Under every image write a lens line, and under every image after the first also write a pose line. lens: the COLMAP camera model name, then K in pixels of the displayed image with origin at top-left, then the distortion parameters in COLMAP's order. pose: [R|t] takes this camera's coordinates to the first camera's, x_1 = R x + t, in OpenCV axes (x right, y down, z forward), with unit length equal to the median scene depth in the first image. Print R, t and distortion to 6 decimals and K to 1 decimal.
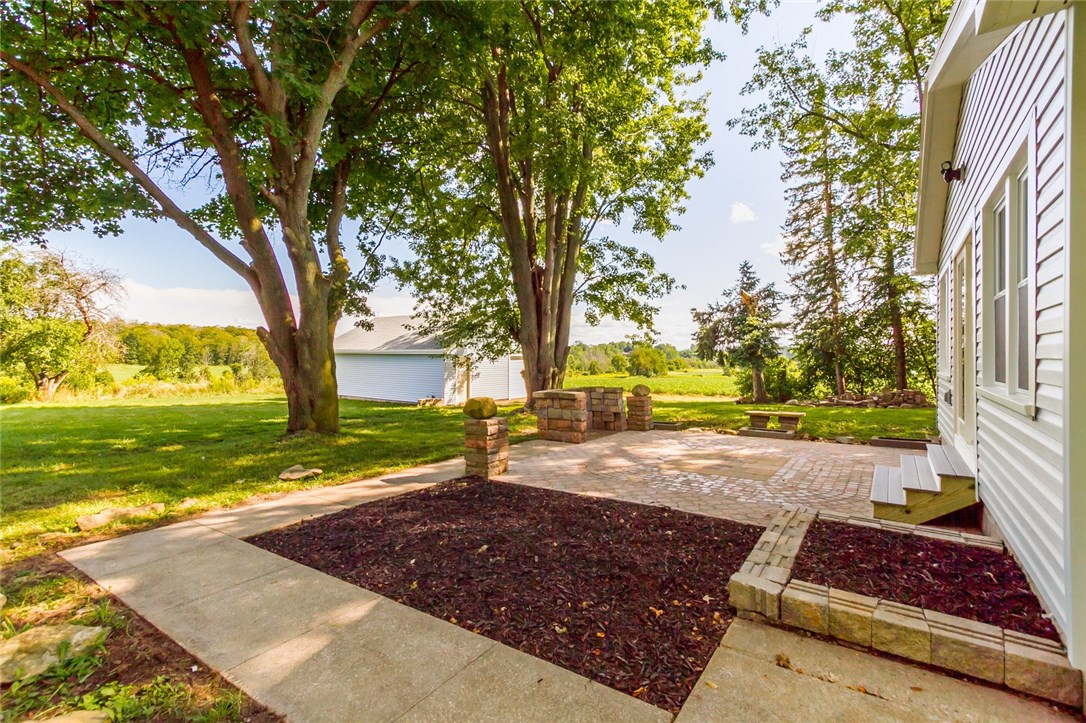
lens RADIAL K [[501.8, 0, 540.4], [0, 501.8, 357.1], [0, 0, 1]] dist [0.016907, -0.000041]
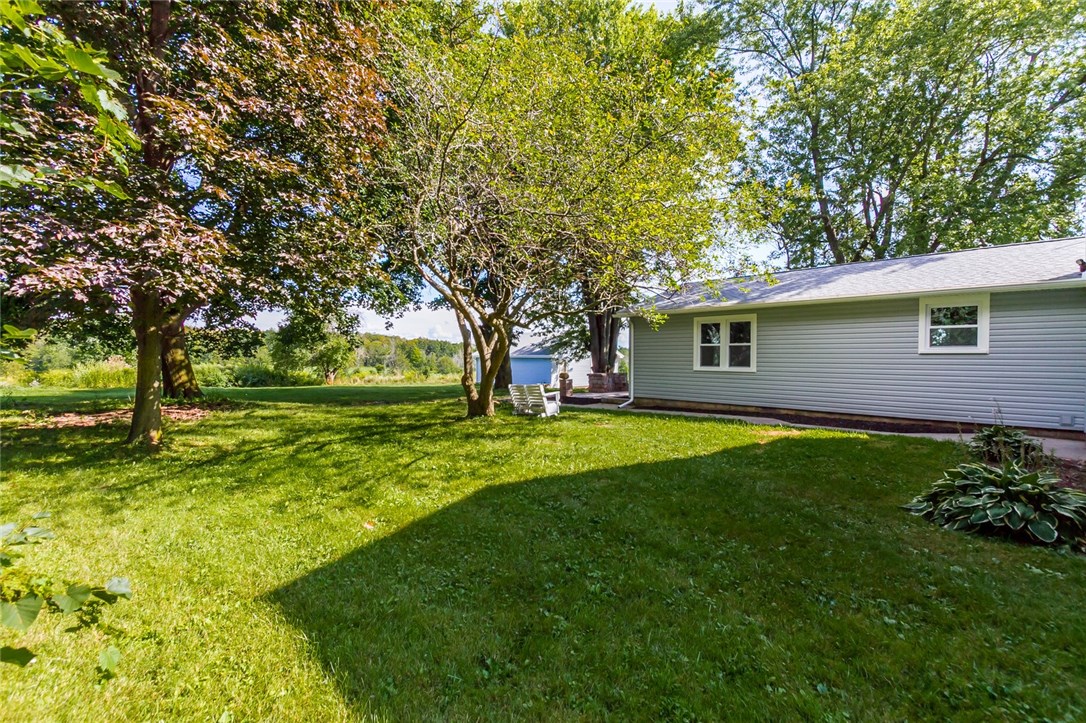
lens RADIAL K [[501.8, 0, 542.1], [0, 501.8, 360.6], [0, 0, 1]] dist [0.016907, -0.000041]
pose [[0.981143, -0.000236, -0.193283, 0.128070], [0.000728, 0.999997, 0.002475, -0.001803], [0.193282, -0.002569, 0.981140, -0.777843]]
